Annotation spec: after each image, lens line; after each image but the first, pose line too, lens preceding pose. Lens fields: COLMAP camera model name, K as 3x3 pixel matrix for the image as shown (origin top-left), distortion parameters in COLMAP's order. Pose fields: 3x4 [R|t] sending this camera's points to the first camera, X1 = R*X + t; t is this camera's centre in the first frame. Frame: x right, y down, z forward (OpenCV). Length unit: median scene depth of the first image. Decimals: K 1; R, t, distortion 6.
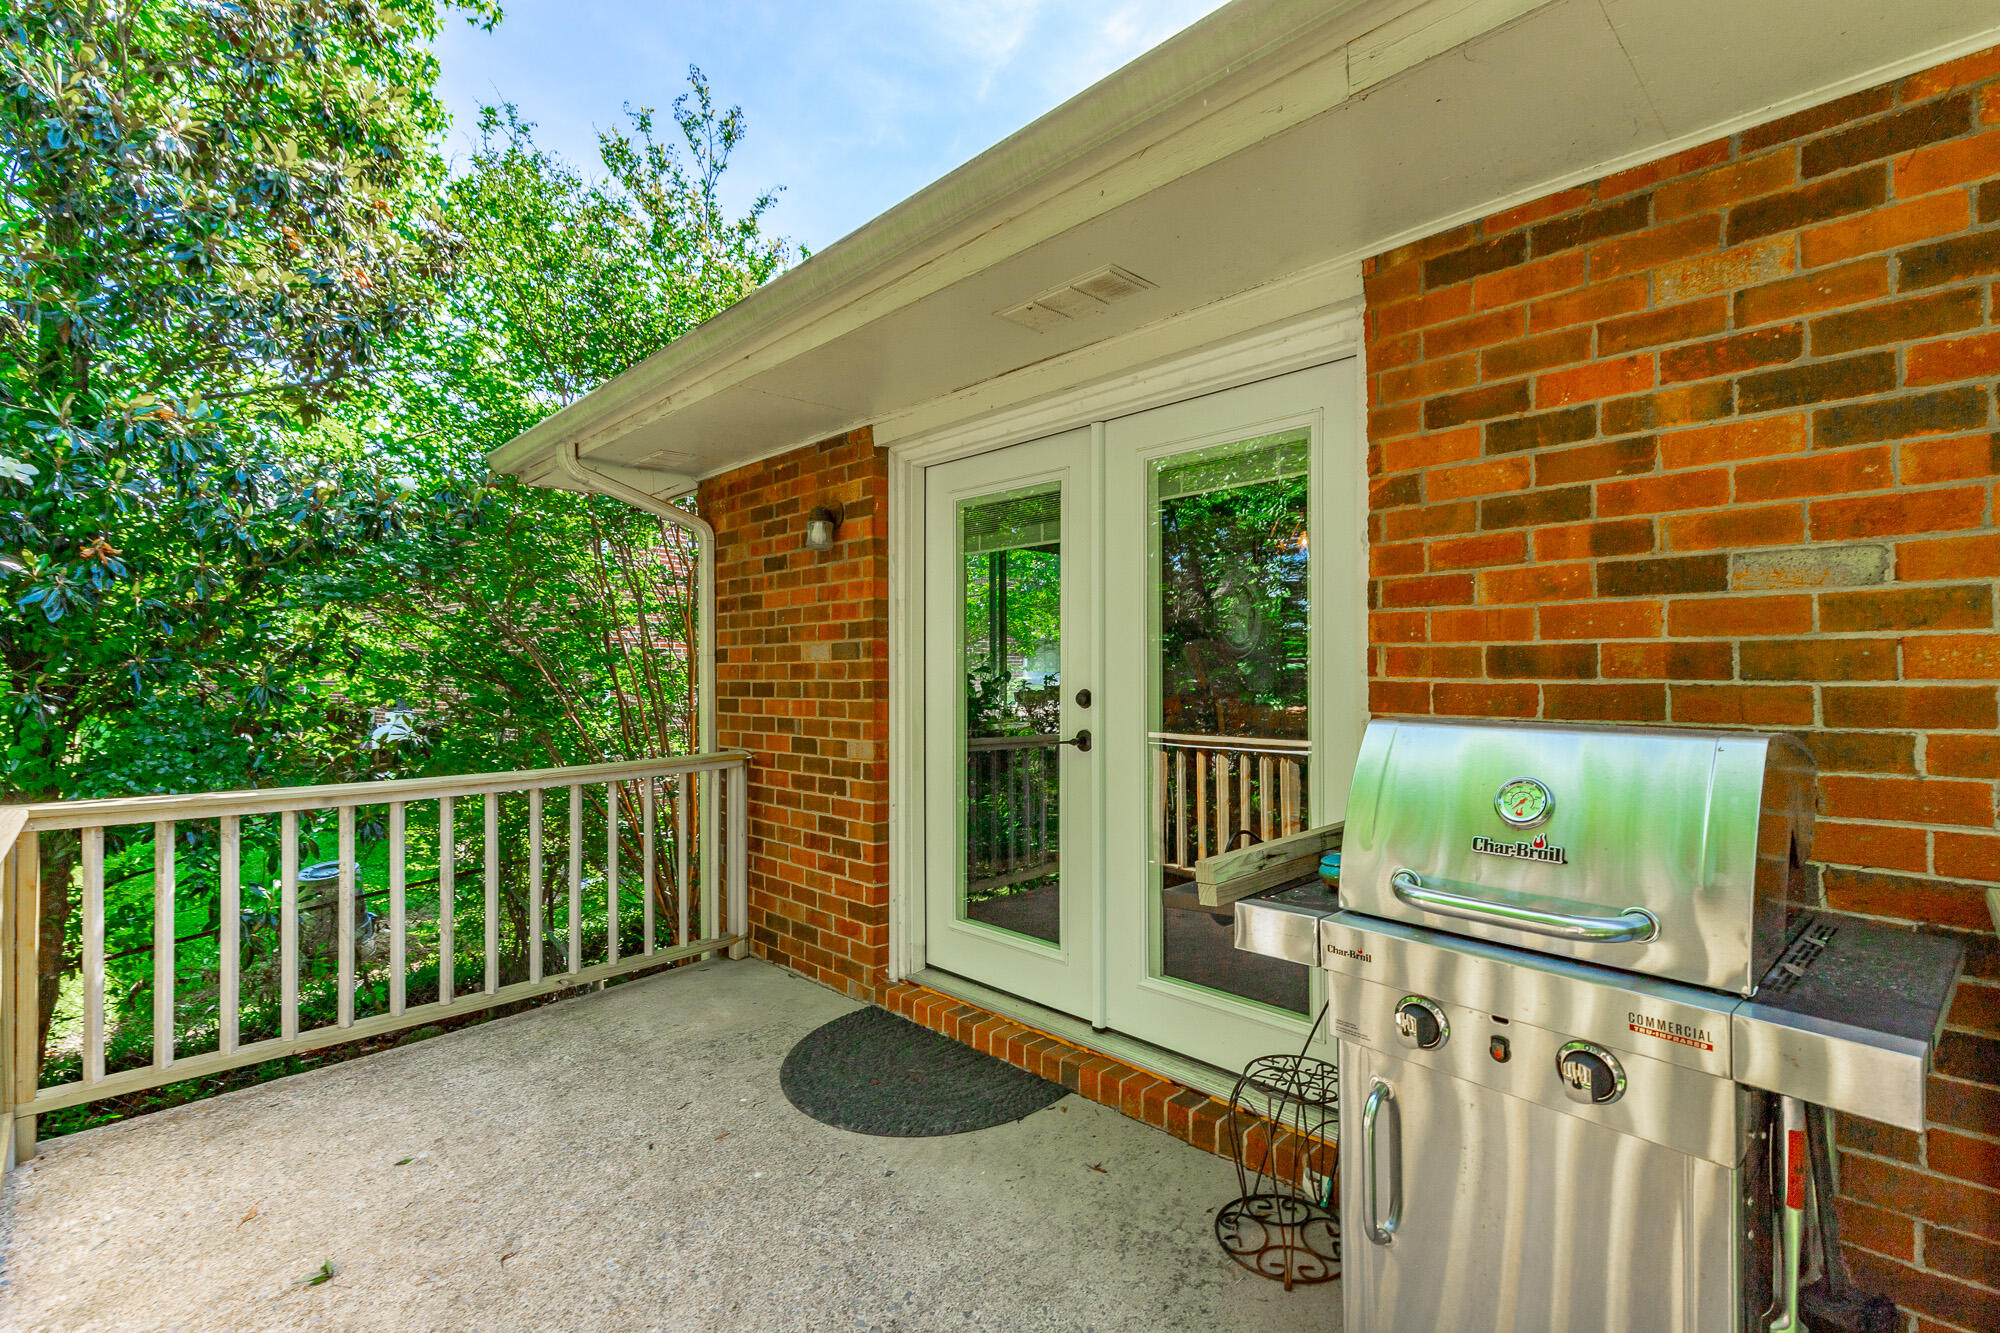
lens RADIAL K [[903.9, 0, 1017.5], [0, 903.9, 668.0], [0, 0, 1]] dist [0.008796, -0.001322]
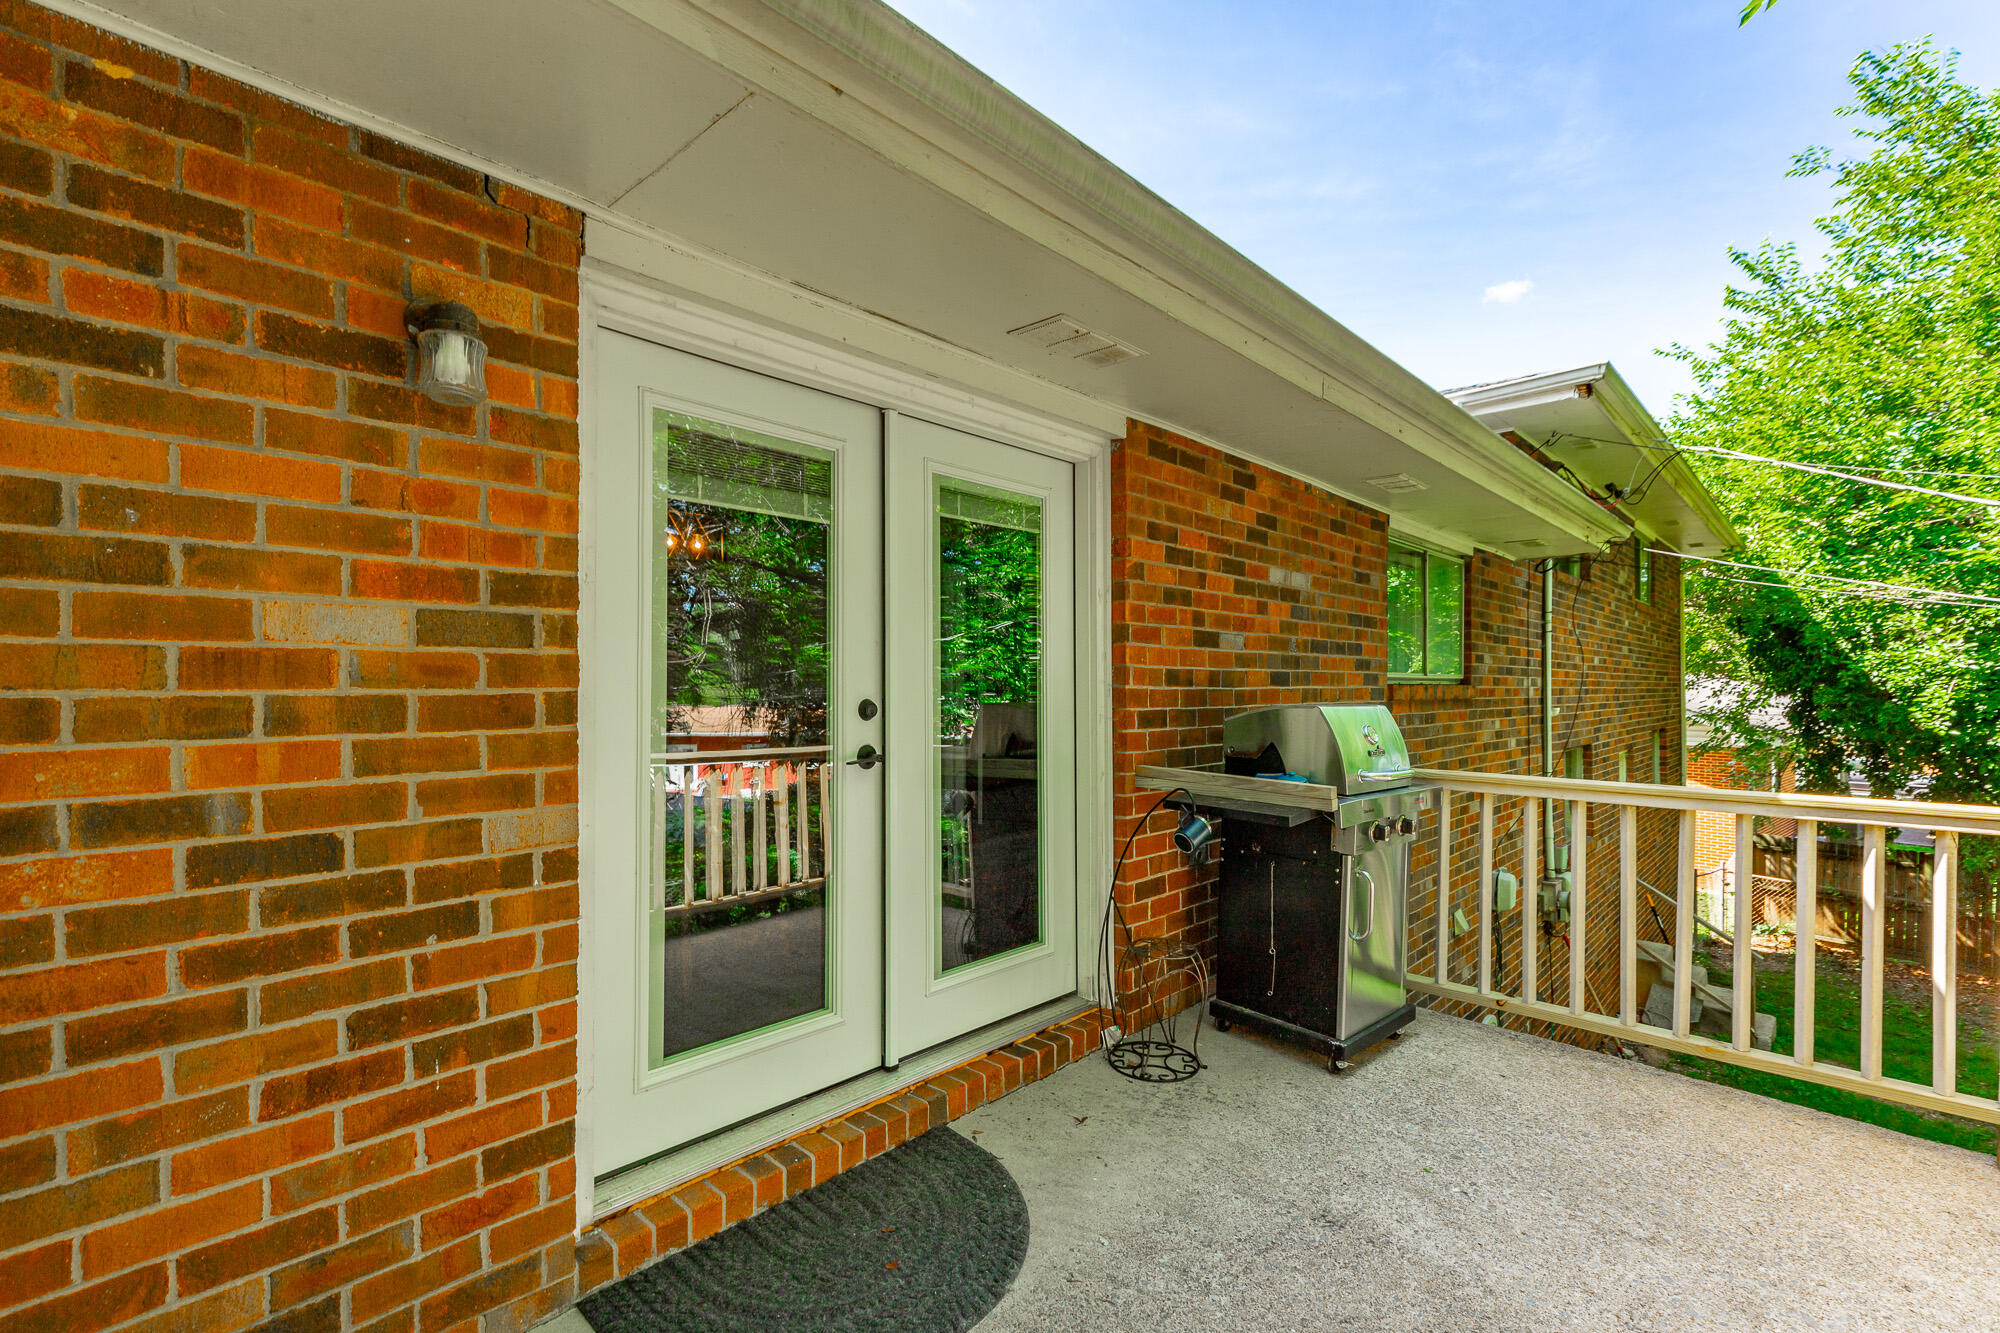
lens RADIAL K [[903.9, 0, 1016.0], [0, 903.9, 681.1], [0, 0, 1]] dist [0.008796, -0.001322]
pose [[-0.038566, 0.010946, 0.999196, -0.902681], [-0.006171, 0.999918, -0.011192, 0.016162], [-0.999237, -0.006598, -0.038495, 0.978419]]
